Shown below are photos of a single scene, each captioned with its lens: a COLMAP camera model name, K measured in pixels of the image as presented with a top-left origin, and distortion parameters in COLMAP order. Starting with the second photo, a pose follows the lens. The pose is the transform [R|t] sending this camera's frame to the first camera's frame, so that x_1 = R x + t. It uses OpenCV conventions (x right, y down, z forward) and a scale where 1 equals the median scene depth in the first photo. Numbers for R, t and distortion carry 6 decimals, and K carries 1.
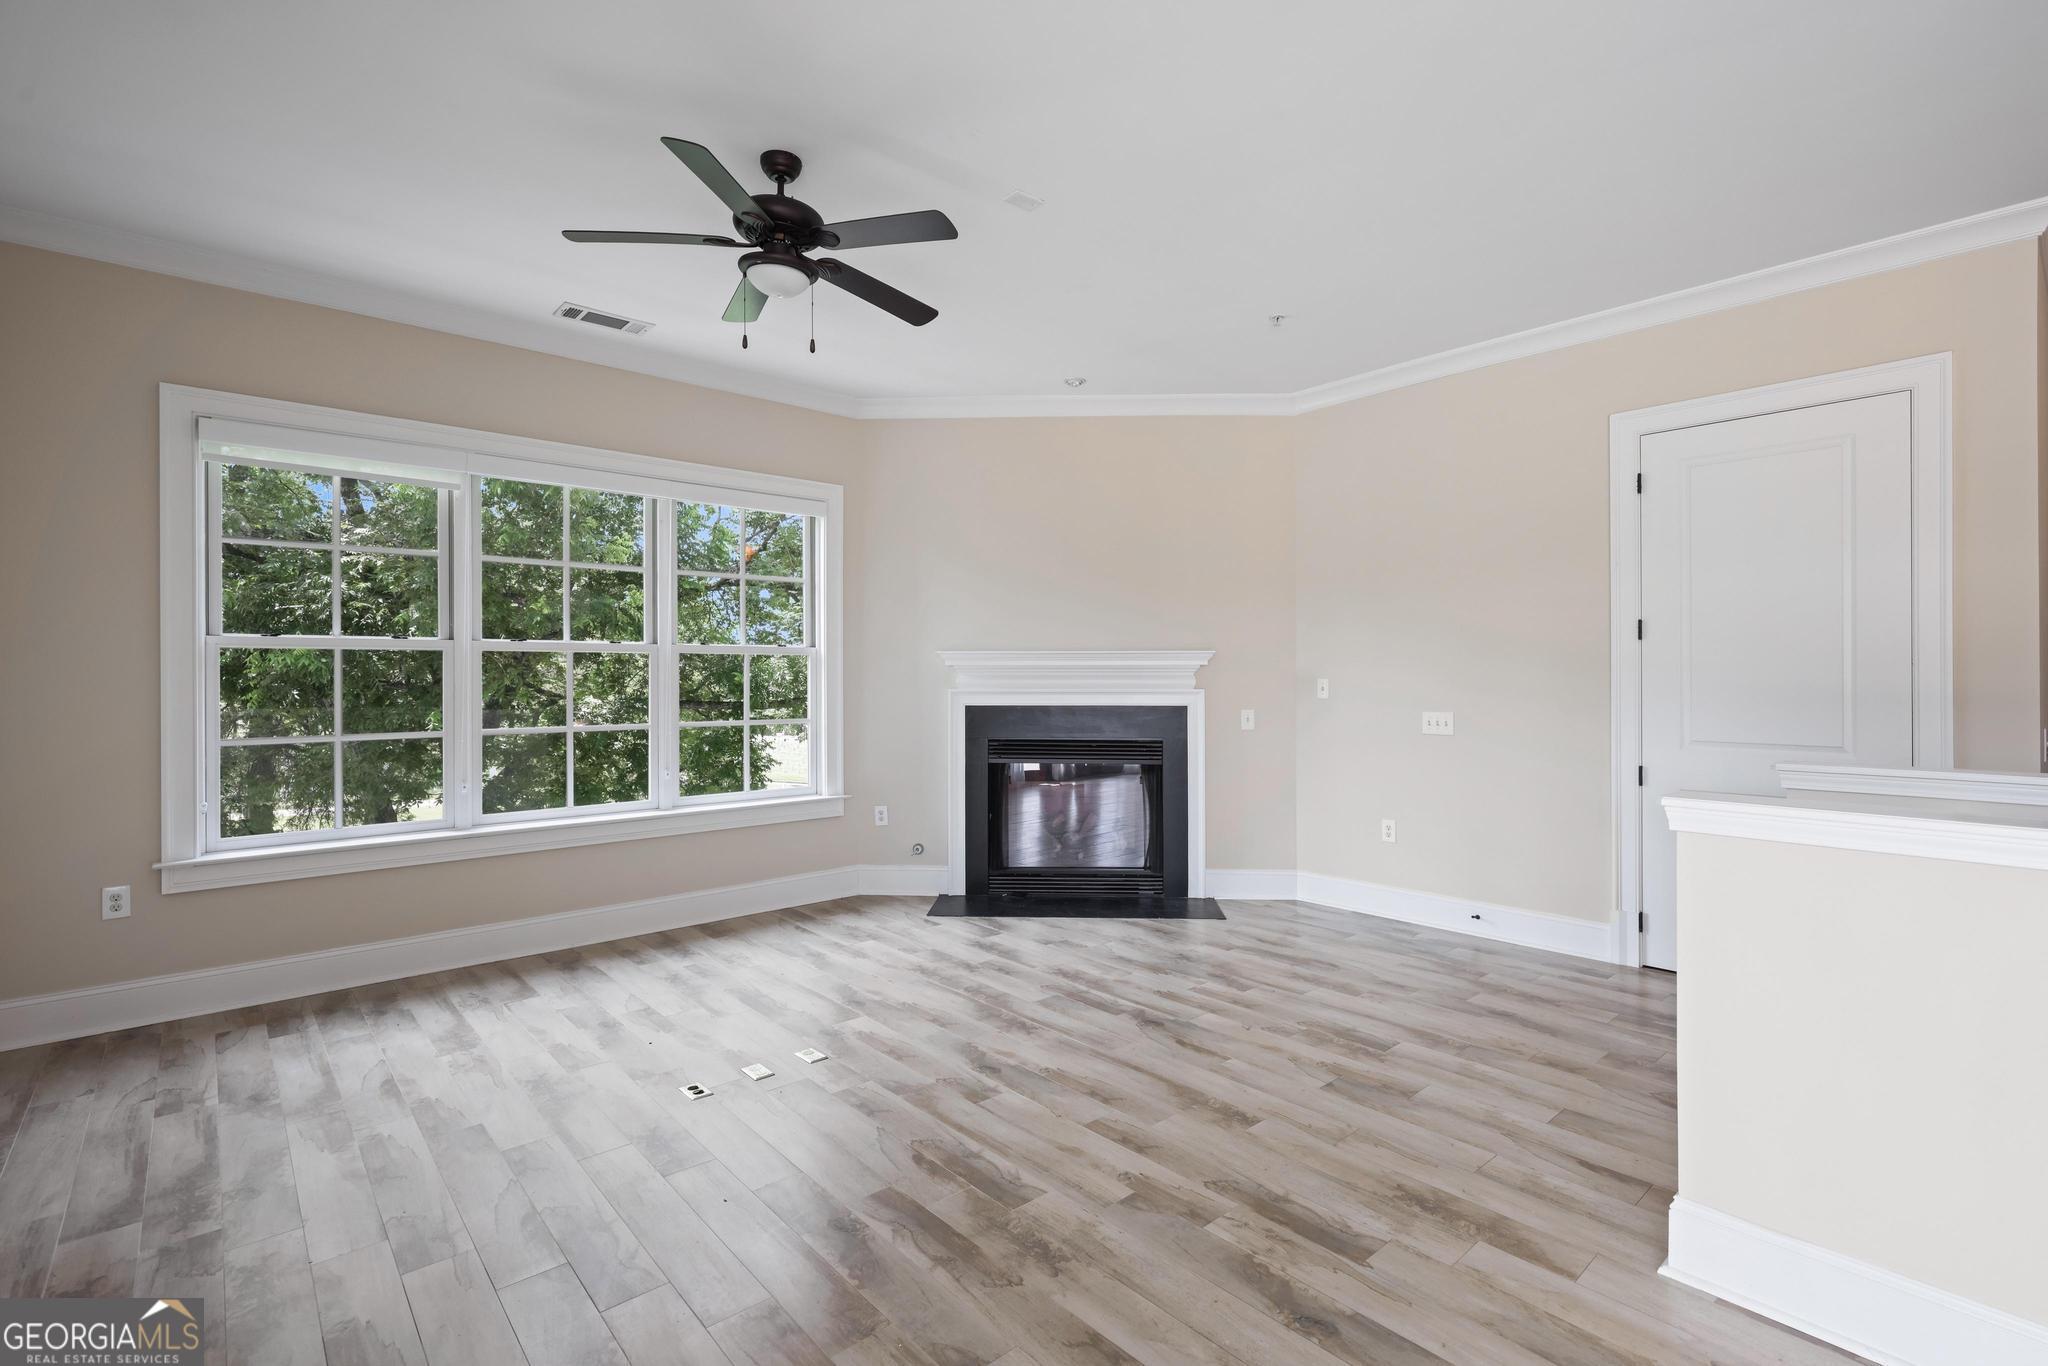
lens RADIAL K [[925.9, 0, 1031.3], [0, 925.9, 676.7], [0, 0, 1]] dist [0.002357, -0.000047]
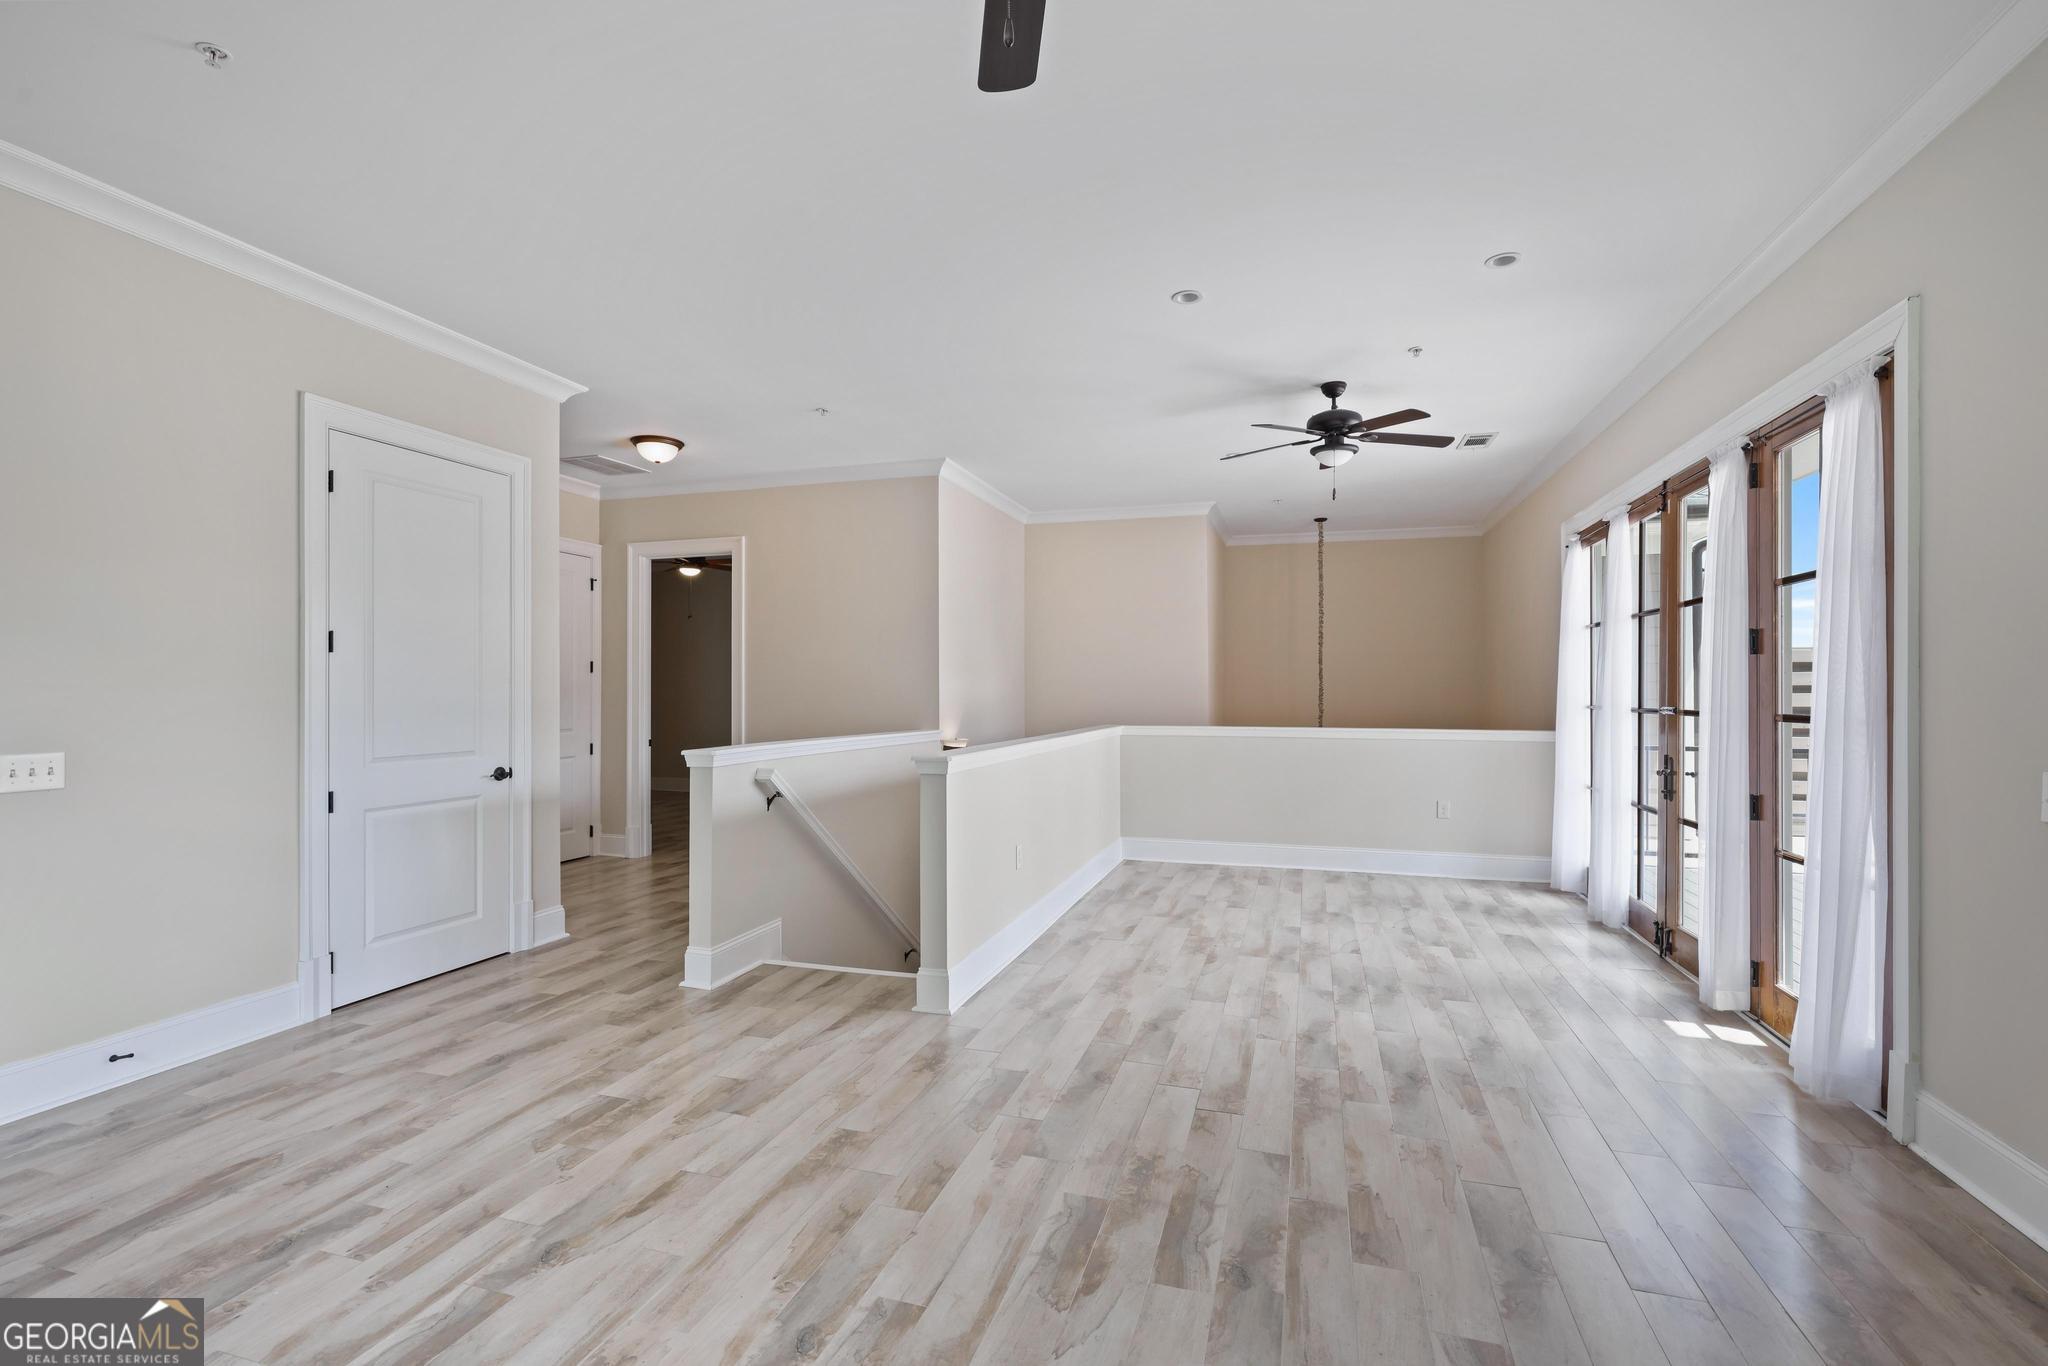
lens RADIAL K [[925.9, 0, 1024.2], [0, 925.9, 692.3], [0, 0, 1]] dist [0.002357, -0.000047]
pose [[-0.515308, 0.001398, 0.857004, -0.620964], [0.003013, 0.999995, 0.000181, 0.000666], [-0.856999, 0.002676, -0.515310, 1.157536]]
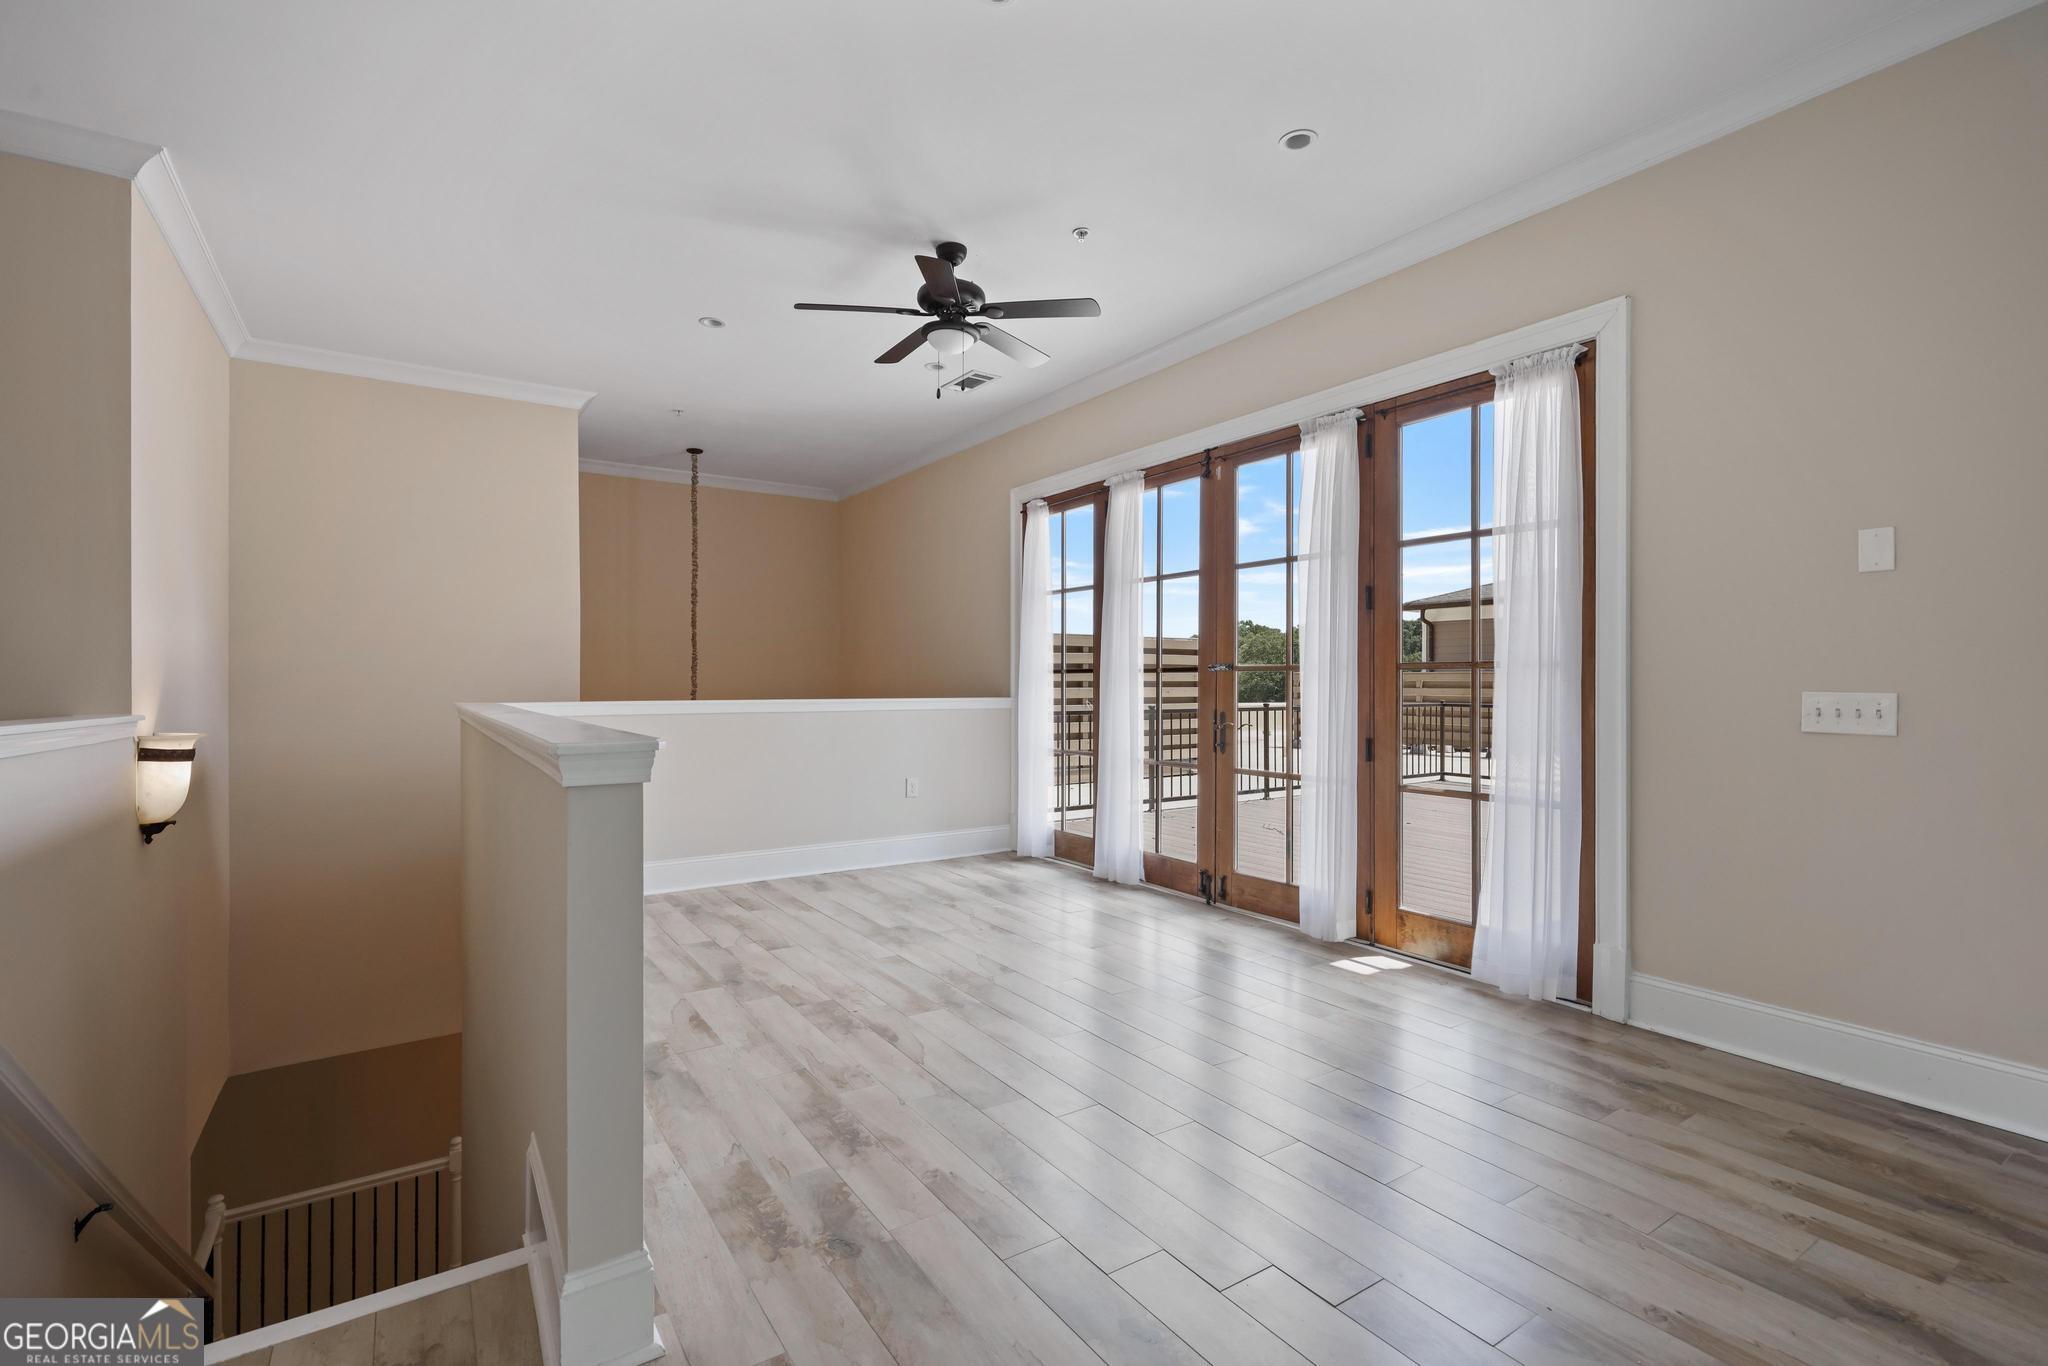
lens RADIAL K [[925.9, 0, 1029.1], [0, 925.9, 676.8], [0, 0, 1]] dist [0.002357, -0.000047]
pose [[-0.990024, 0.003577, 0.140851, 0.162007], [0.003194, 0.999991, -0.002951, 0.049432], [-0.140860, -0.002472, -0.990026, 1.097373]]
